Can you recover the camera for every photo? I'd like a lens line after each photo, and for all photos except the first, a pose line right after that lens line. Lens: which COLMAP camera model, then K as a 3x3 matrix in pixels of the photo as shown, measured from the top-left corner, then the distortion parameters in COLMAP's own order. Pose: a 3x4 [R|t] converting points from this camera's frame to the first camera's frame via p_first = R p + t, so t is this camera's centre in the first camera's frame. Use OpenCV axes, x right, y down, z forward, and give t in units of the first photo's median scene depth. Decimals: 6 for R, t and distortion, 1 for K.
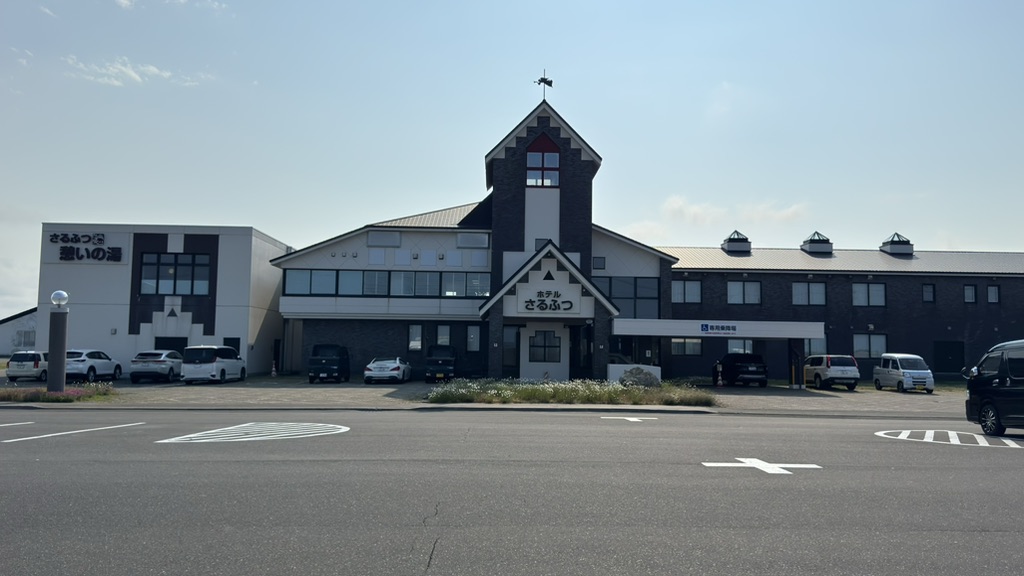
lens RADIAL K [[838.4, 0, 525.8], [0, 838.4, 282.5], [0, 0, 1]] dist [0.076205, -0.010042]
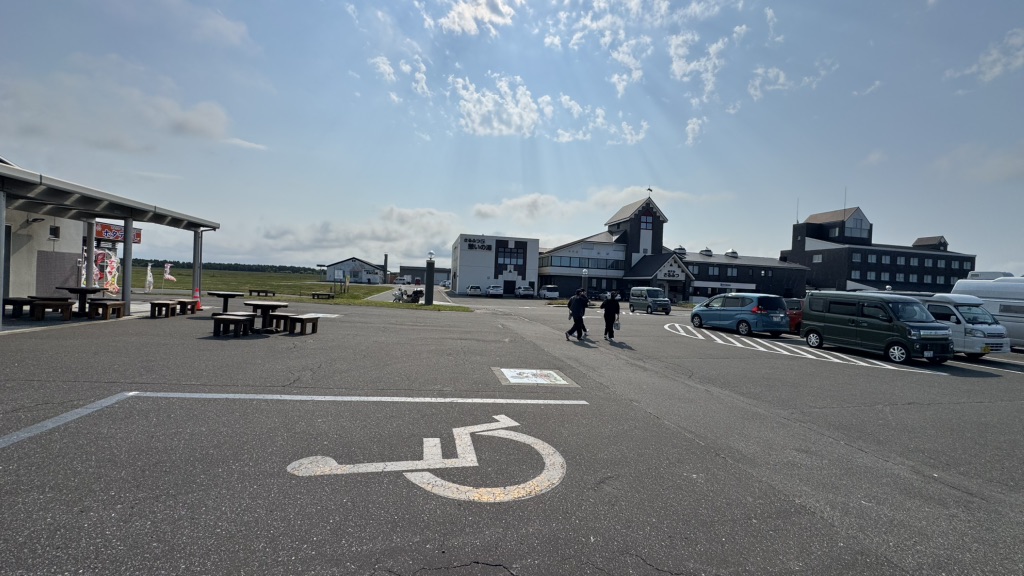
lens RADIAL K [[406.7, 0, 512.6], [0, 406.7, 287.0], [0, 0, 1]] dist [-0.004395, 0.000347]
pose [[0.983881, 0.028307, 0.176572, -0.625539], [-0.044362, 0.995163, 0.087650, -0.025391], [-0.173237, -0.094070, 0.980377, -0.221334]]
